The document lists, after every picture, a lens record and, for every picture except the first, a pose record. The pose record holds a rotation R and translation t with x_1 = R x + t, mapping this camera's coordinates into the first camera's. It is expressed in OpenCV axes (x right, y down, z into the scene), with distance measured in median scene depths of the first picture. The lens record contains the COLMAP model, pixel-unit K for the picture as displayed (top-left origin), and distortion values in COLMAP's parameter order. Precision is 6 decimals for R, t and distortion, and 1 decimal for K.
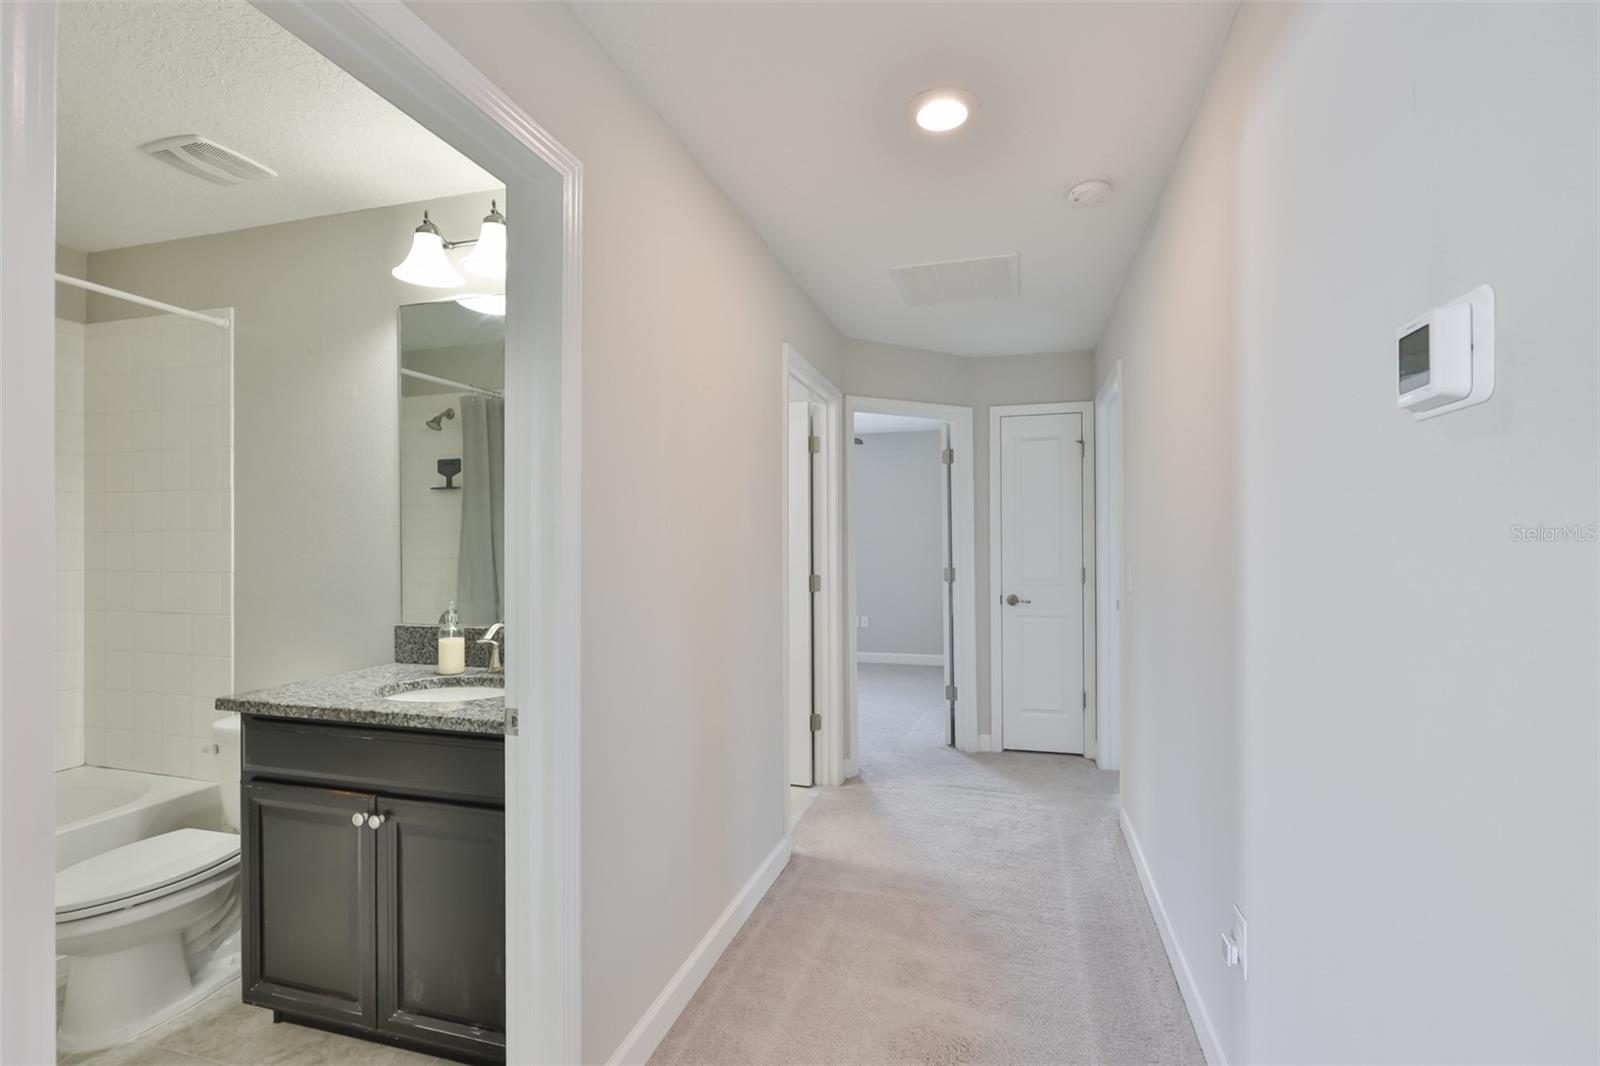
lens RADIAL K [[681.4, 0, 797.6], [0, 681.4, 543.3], [0, 0, 1]] dist [0.000559, 0.000092]
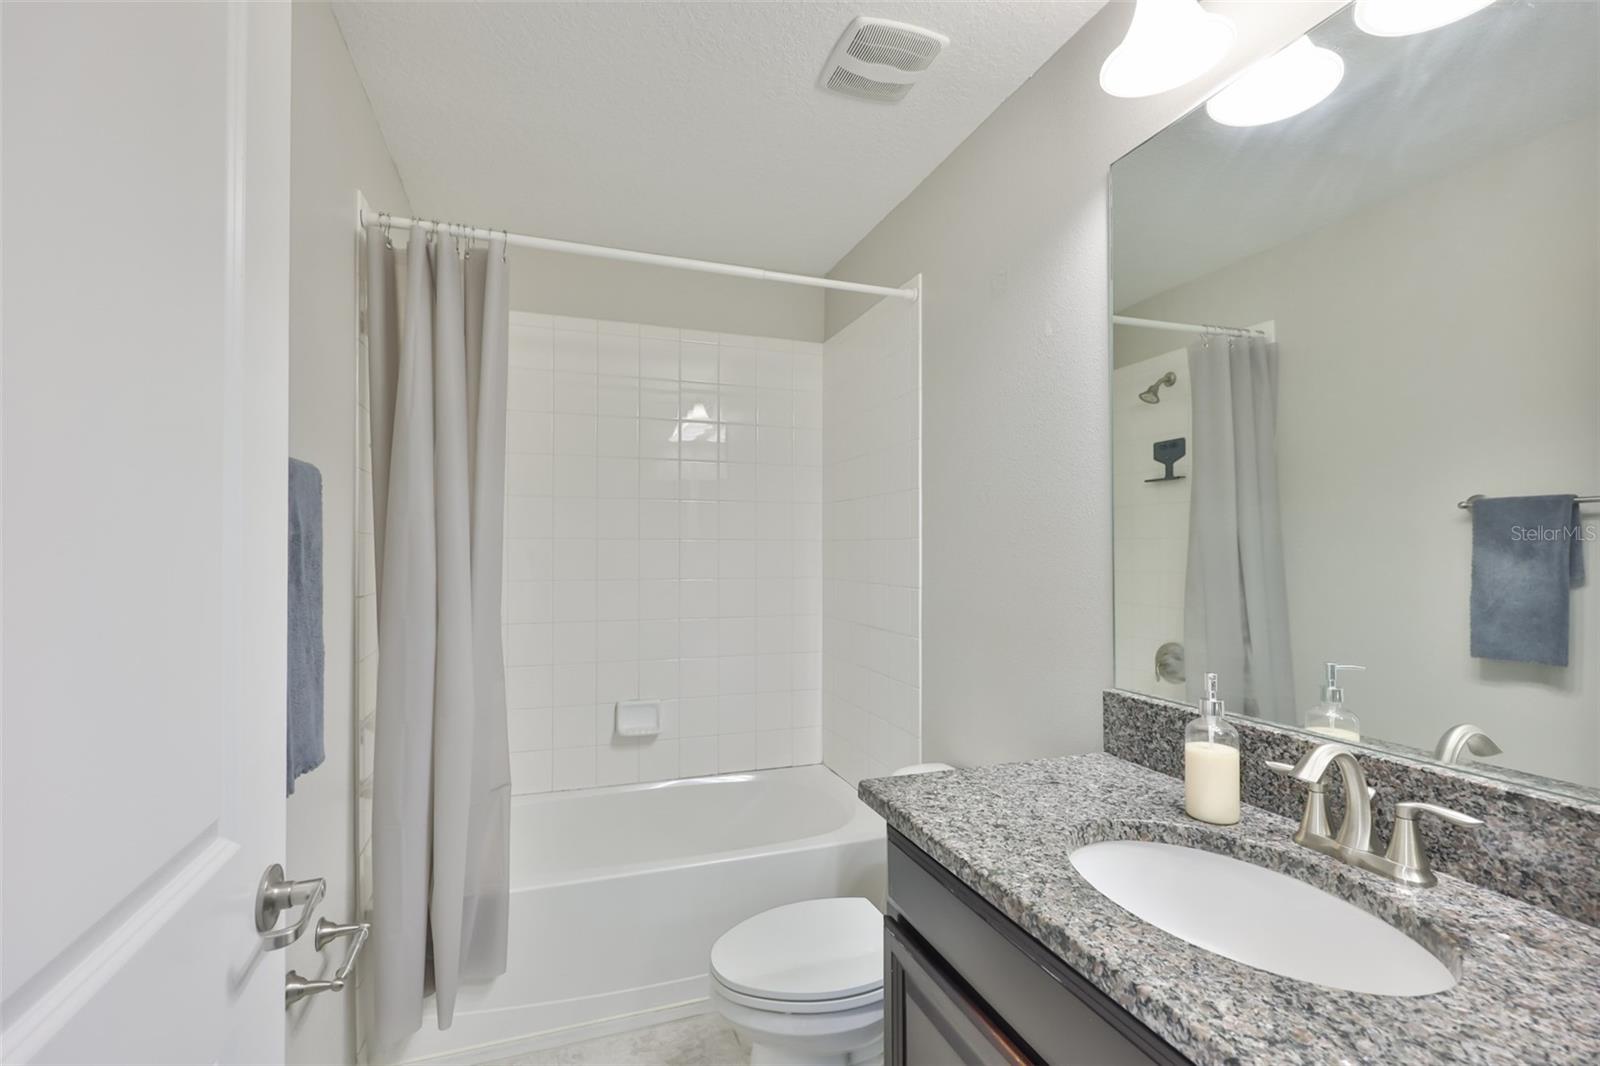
lens RADIAL K [[681.4, 0, 797.6], [0, 681.4, 543.3], [0, 0, 1]] dist [0.000559, 0.000092]
pose [[0.582444, -0.005796, -0.812850, -0.257142], [-0.003828, 0.999944, -0.009873, -0.003598], [0.812862, 0.008862, 0.582389, 0.426729]]
